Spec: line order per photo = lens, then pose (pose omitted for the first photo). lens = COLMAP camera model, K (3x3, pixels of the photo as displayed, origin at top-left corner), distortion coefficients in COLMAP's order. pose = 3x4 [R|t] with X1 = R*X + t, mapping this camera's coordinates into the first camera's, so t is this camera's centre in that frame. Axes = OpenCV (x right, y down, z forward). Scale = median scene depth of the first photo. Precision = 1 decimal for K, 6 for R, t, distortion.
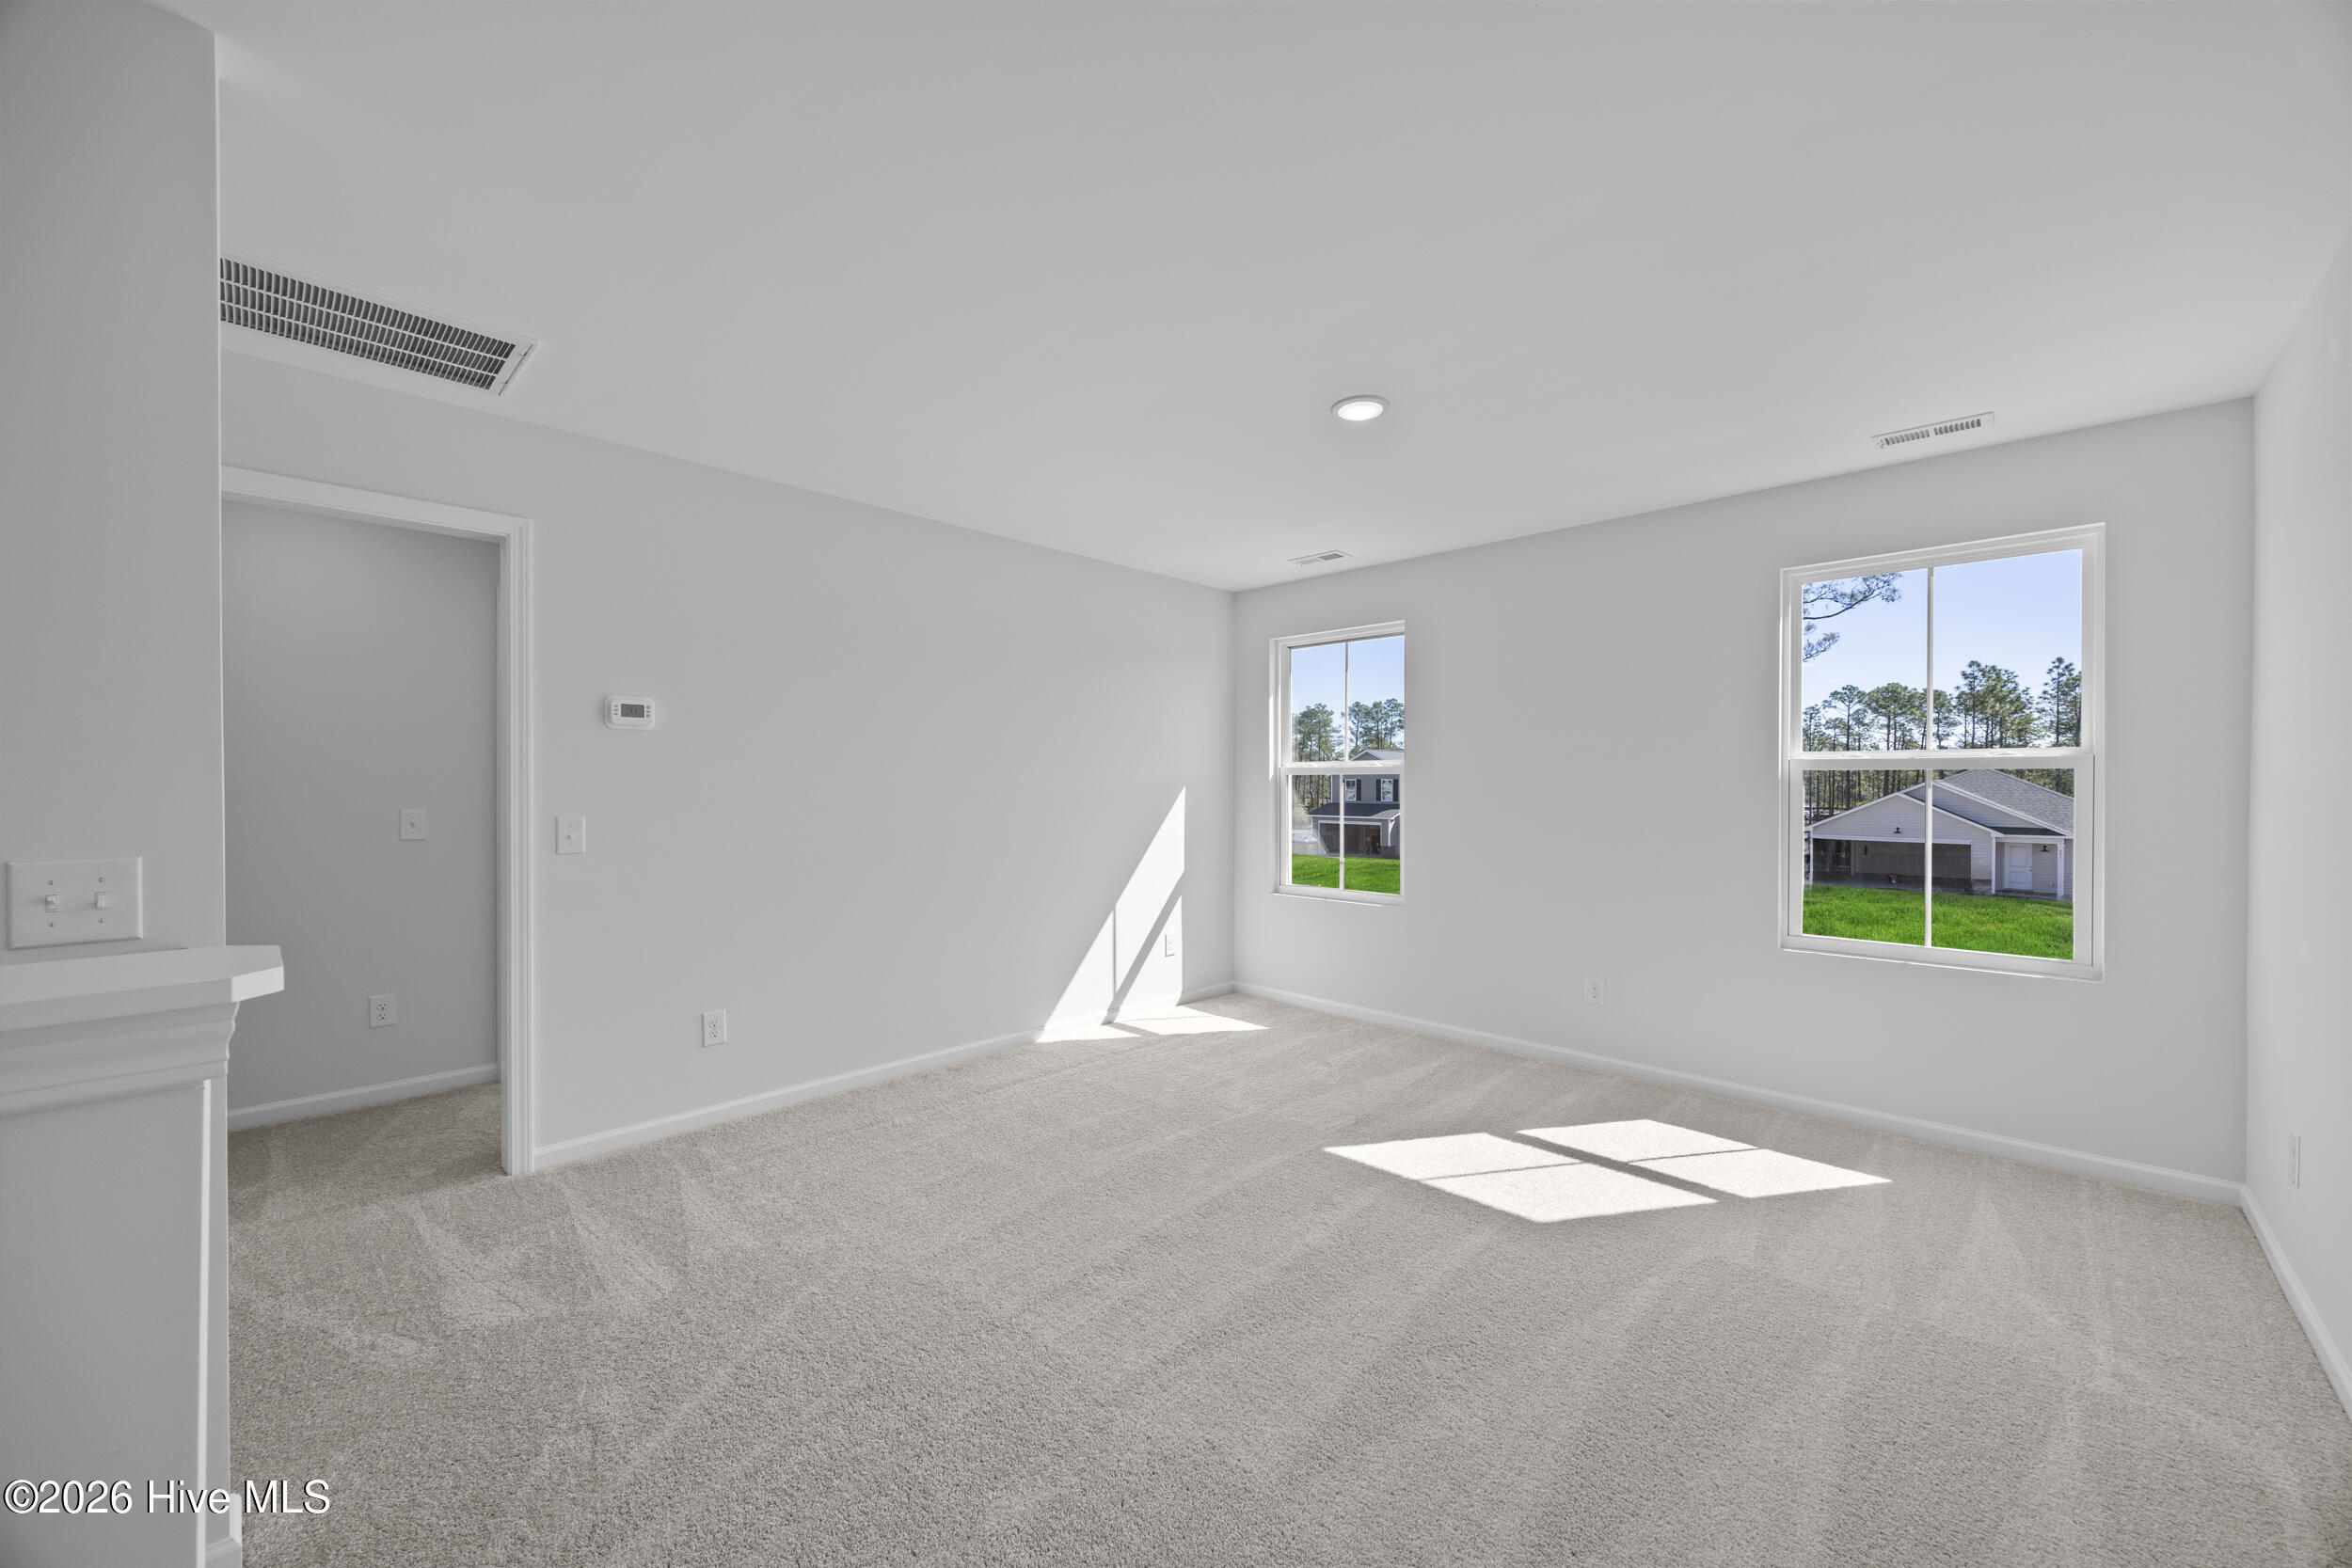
lens RADIAL K [[903.3, 0, 1177.1], [0, 903.3, 776.3], [0, 0, 1]] dist [0.006715, 0.001330]
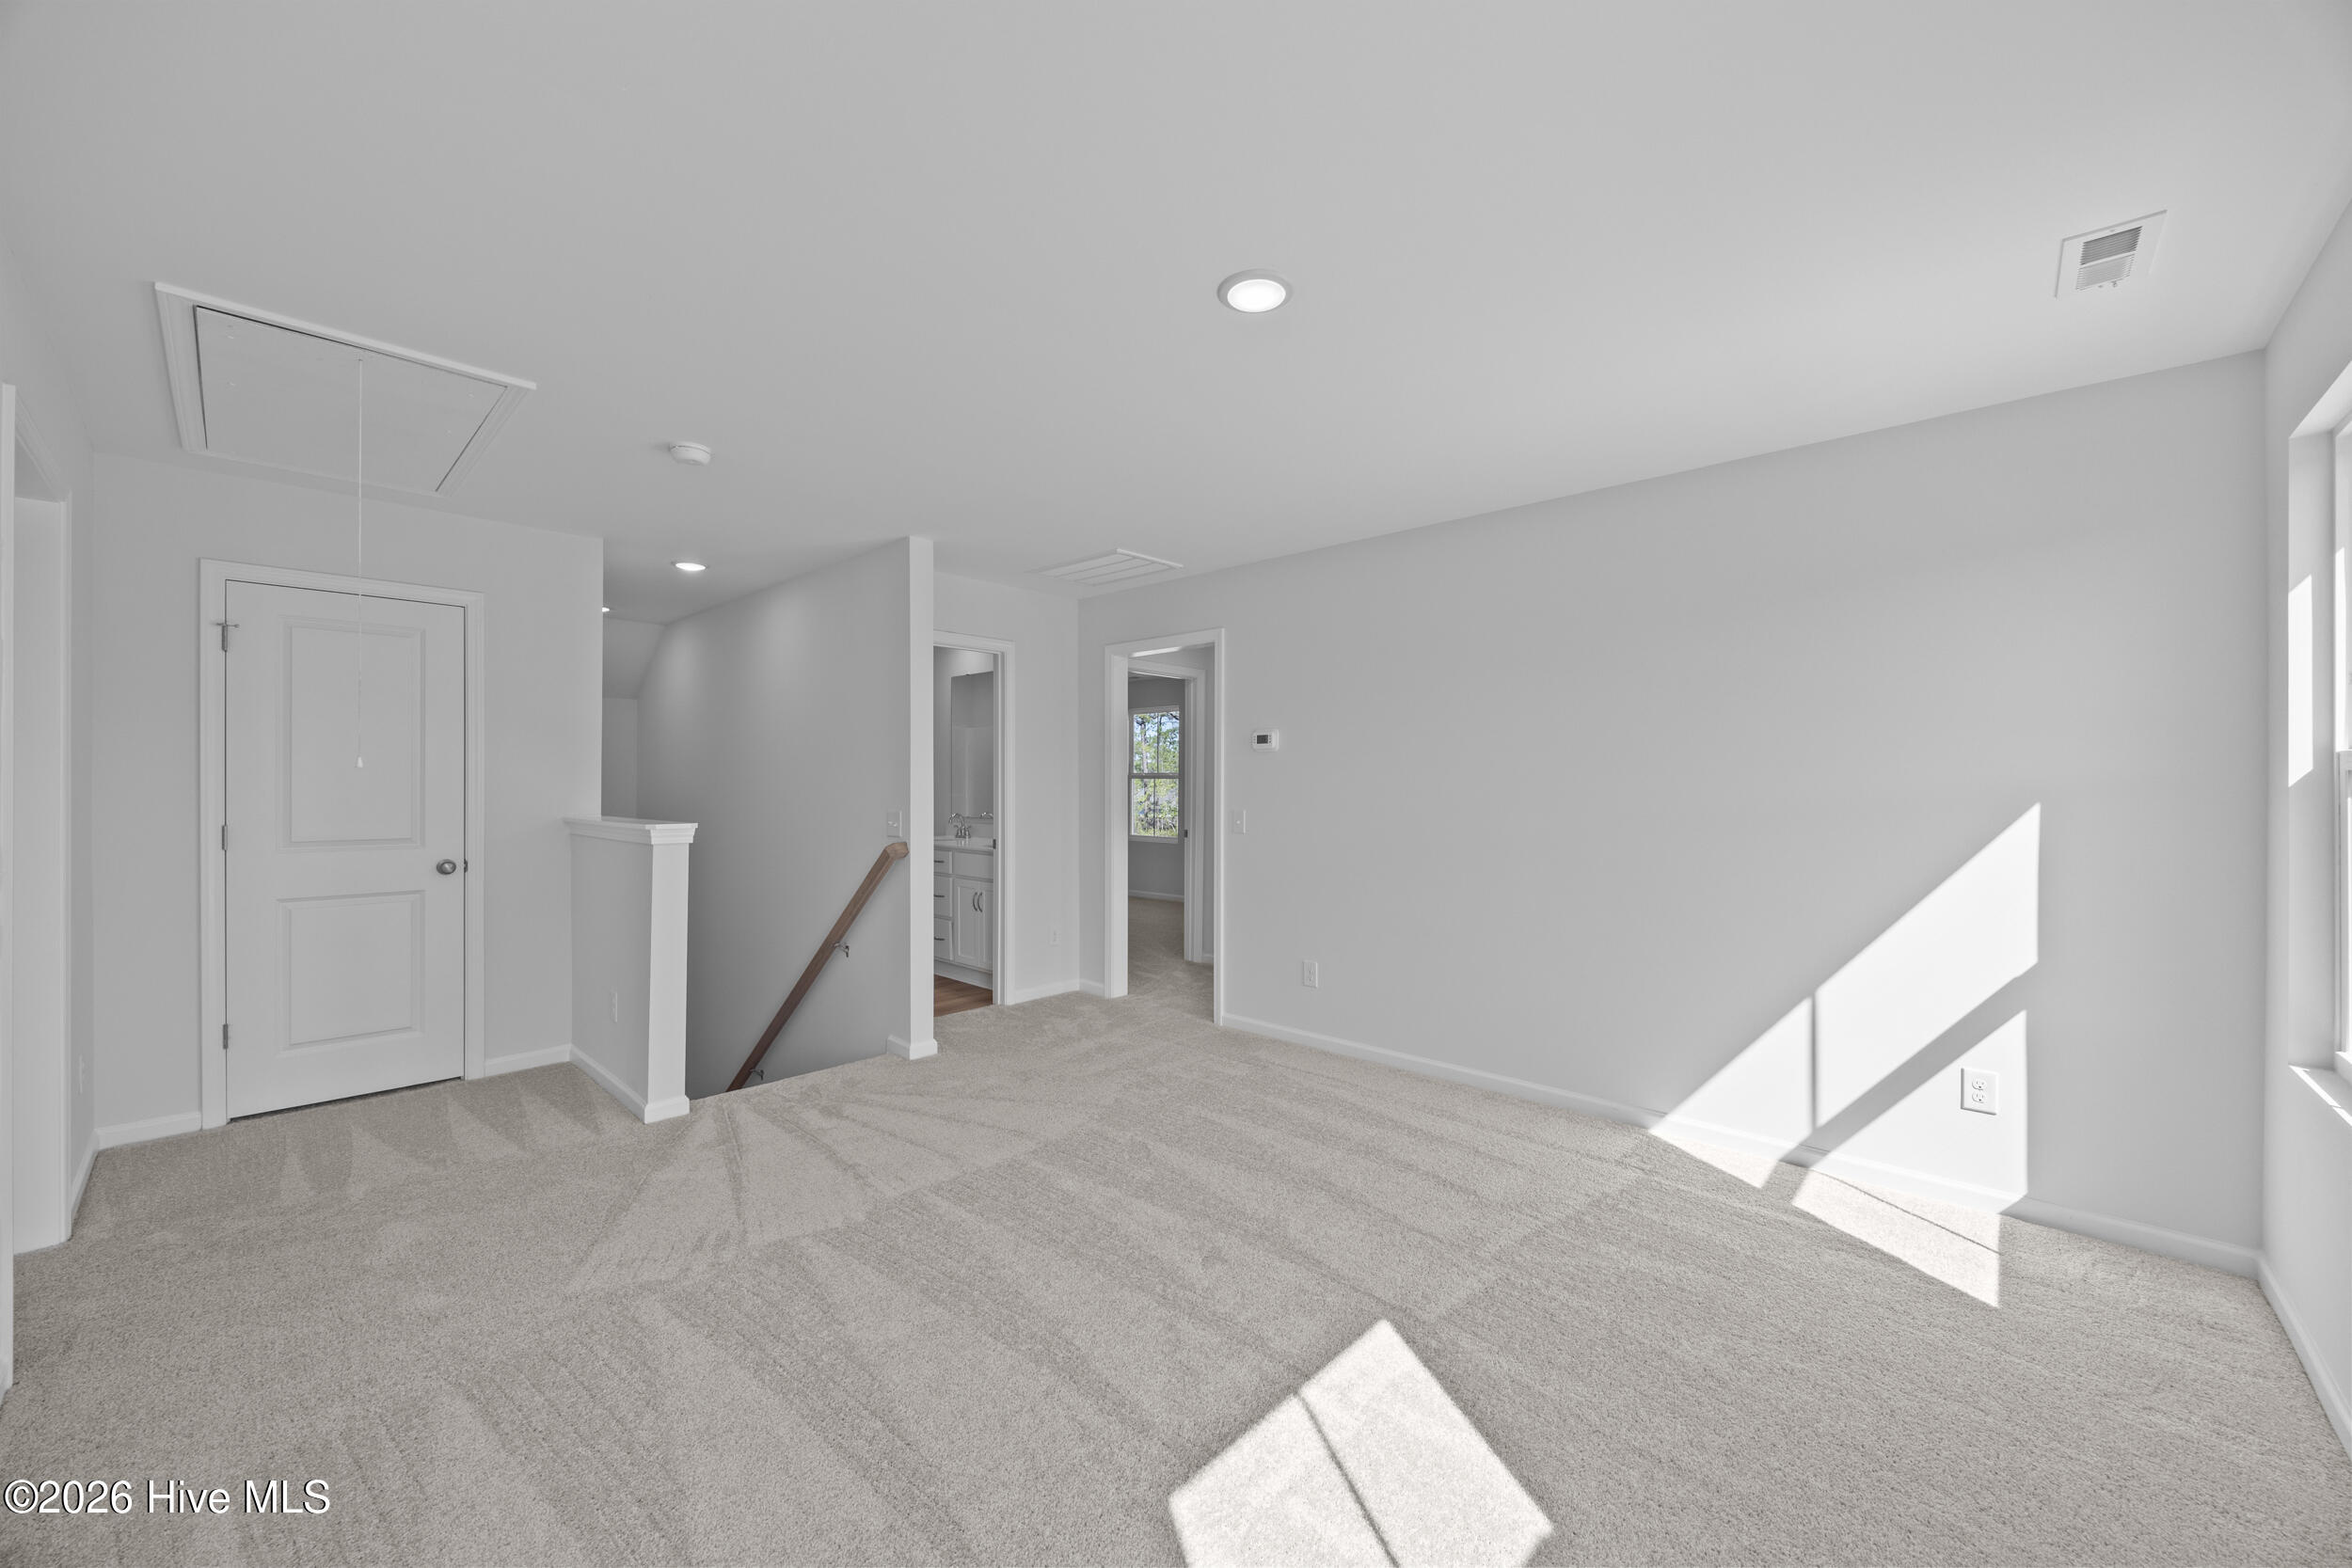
lens RADIAL K [[903.3, 0, 1177.1], [0, 903.3, 782.7], [0, 0, 1]] dist [0.006715, 0.001330]
pose [[0.012181, -0.002704, -0.999922, 0.576373], [0.001774, 0.999995, -0.002682, 0.001088], [0.999924, -0.001741, 0.012186, 0.558919]]
